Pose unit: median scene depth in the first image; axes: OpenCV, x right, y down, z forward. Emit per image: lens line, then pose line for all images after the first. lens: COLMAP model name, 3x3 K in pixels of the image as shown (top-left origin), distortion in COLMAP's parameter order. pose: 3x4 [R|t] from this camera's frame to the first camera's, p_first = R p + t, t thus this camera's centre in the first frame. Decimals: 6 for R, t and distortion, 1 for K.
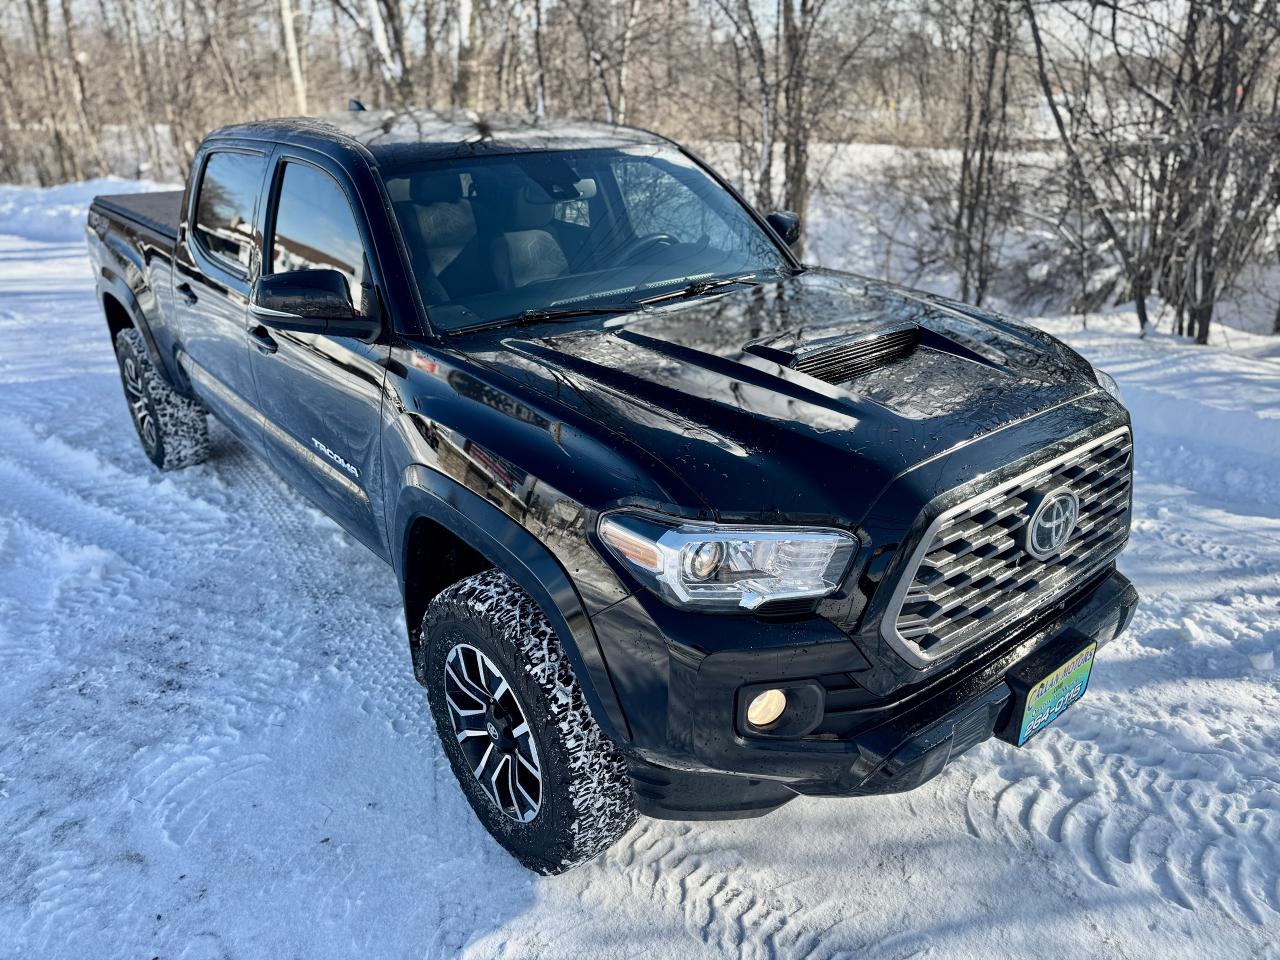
lens RADIAL K [[904.9, 0, 640.6], [0, 904.9, 485.9], [0, 0, 1]] dist [0.053082, -0.060569]
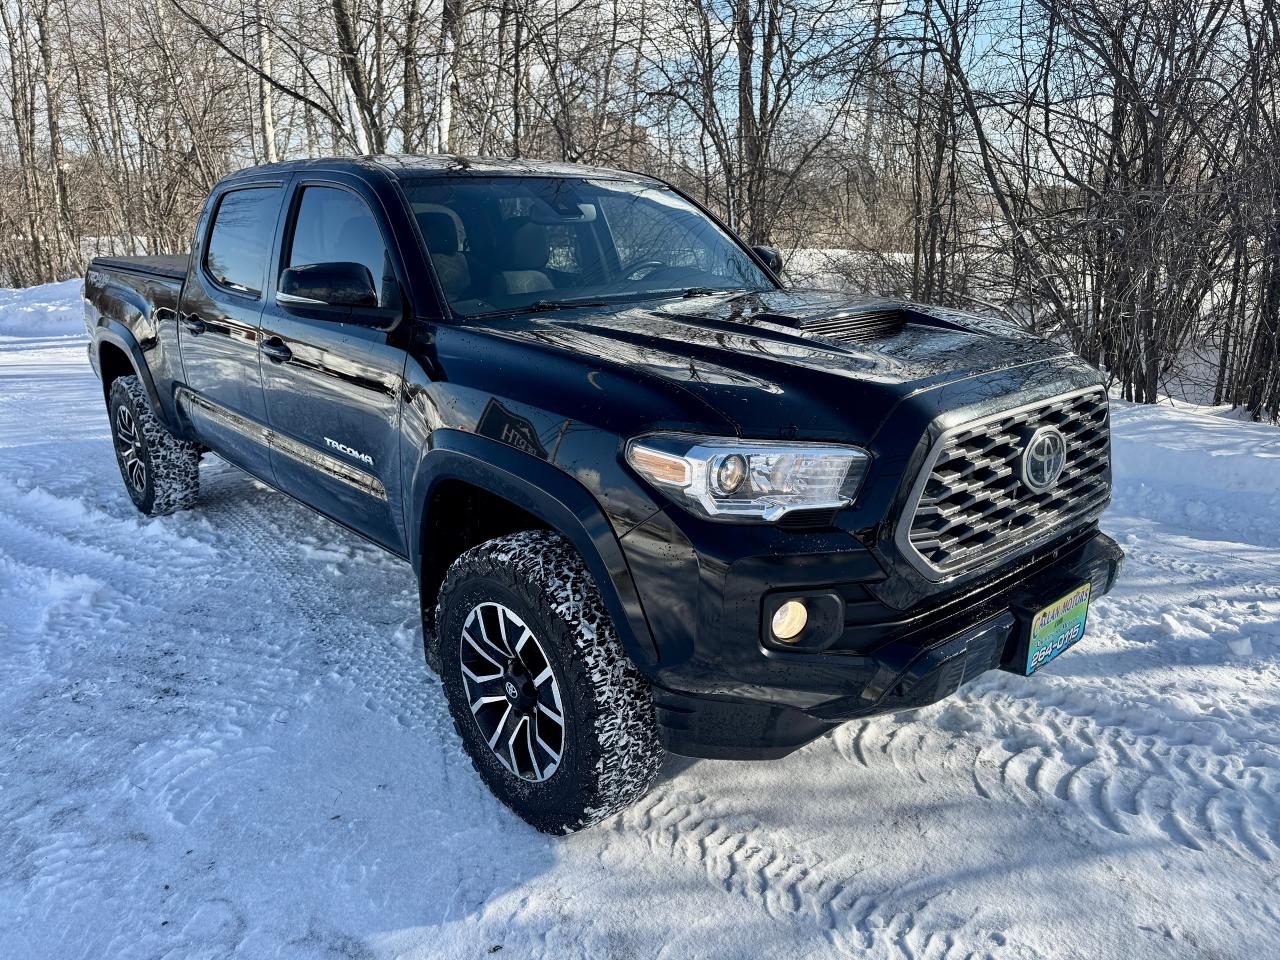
lens RADIAL K [[904.9, 0, 642.3], [0, 904.9, 478.7], [0, 0, 1]] dist [0.053082, -0.060569]
pose [[0.999066, -0.009038, 0.042249, -0.055814], [0.014403, 0.991609, -0.128469, 0.162985], [-0.040733, 0.128958, 0.990813, -0.035895]]
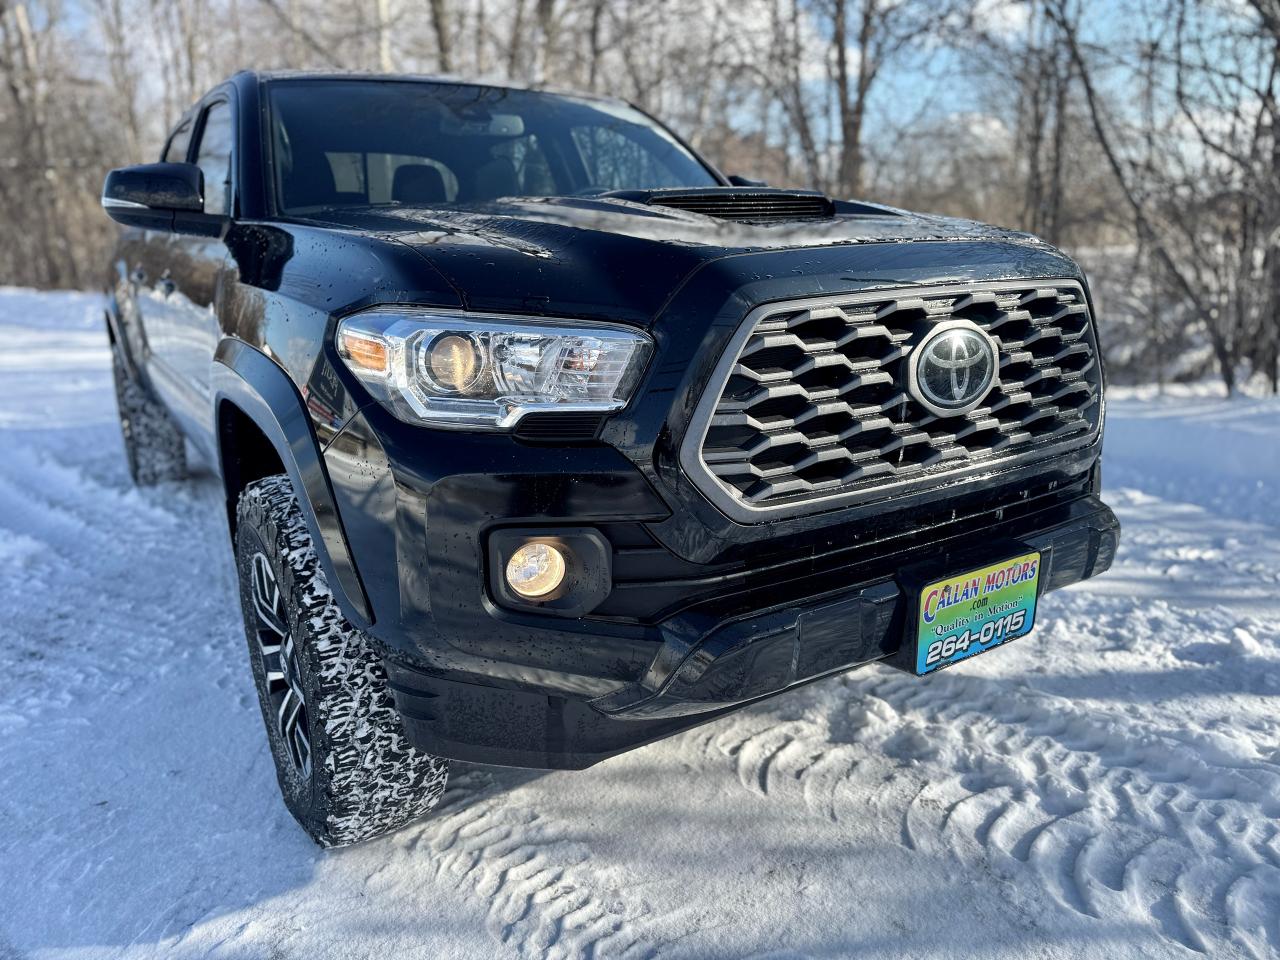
lens RADIAL K [[904.9, 0, 628.9], [0, 904.9, 488.7], [0, 0, 1]] dist [0.053082, -0.060569]
pose [[0.992959, 0.017140, -0.117208, 0.229123], [-0.033311, 0.989950, -0.137440, 0.210072], [0.113675, 0.140376, 0.983551, 0.204853]]
